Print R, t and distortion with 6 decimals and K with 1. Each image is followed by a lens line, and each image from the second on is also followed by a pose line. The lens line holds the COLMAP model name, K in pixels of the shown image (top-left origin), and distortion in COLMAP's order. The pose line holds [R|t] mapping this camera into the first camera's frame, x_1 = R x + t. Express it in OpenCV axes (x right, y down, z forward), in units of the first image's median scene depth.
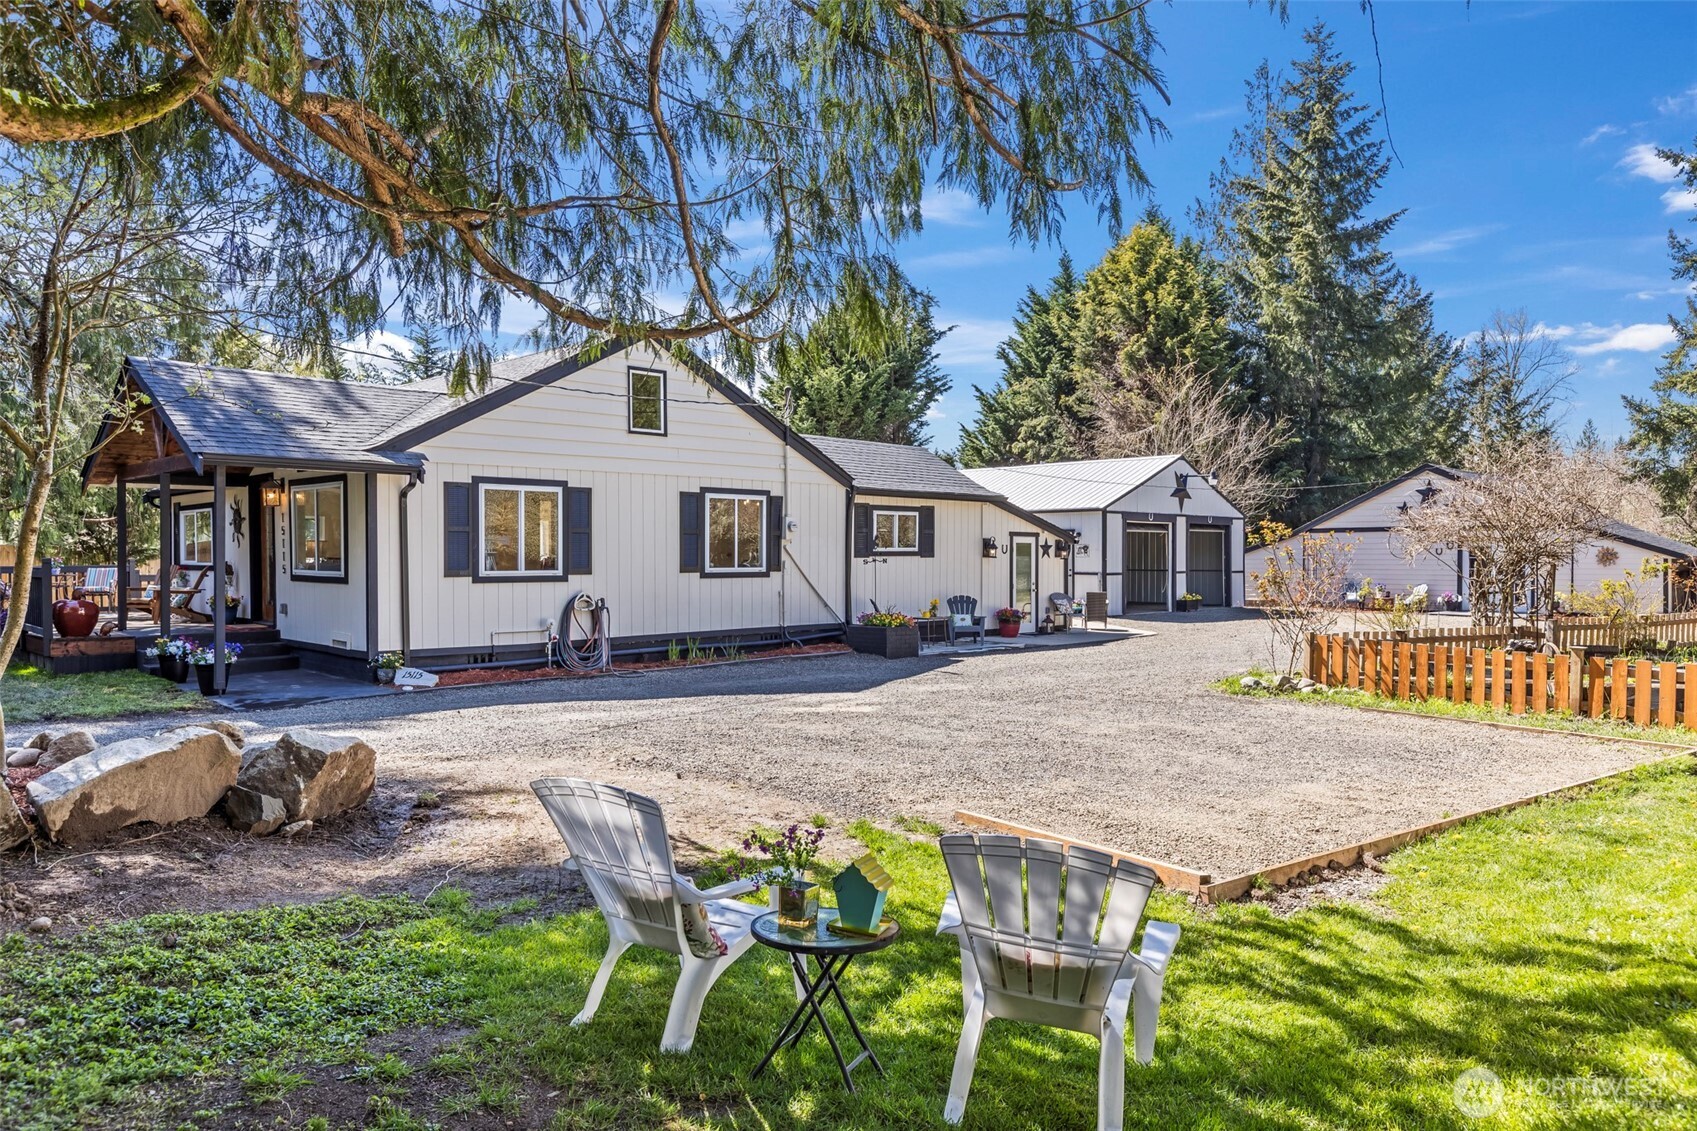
lens RADIAL K [[1119.8, 0, 841.2], [0, 1119.8, 591.6], [0, 0, 1]] dist [-0.017145, -0.001090]
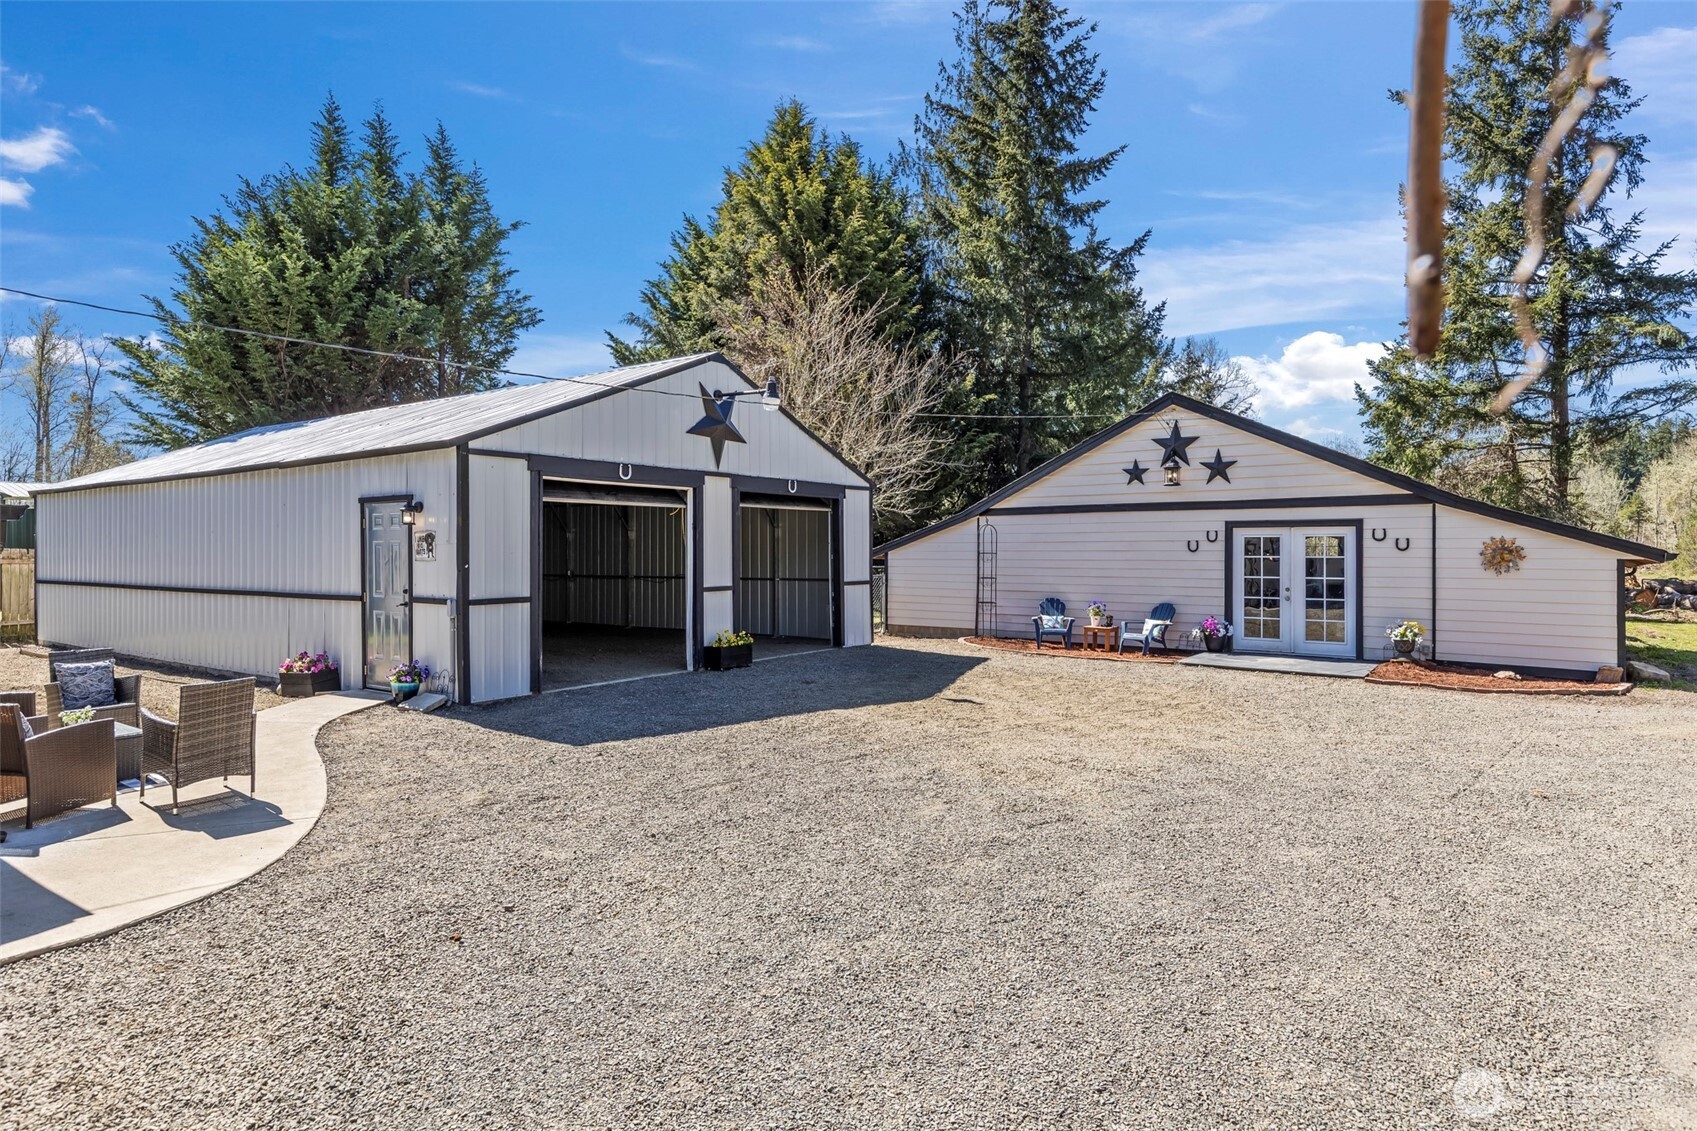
lens RADIAL K [[938.8, 0, 848.5], [0, 938.8, 565.5], [0, 0, 1]] dist [0.000824, 0.000224]
pose [[0.982175, -0.001407, 0.187962, 0.260695], [0.004088, 0.999895, -0.013879, -0.019930], [-0.187922, 0.014400, 0.982078, 0.534761]]
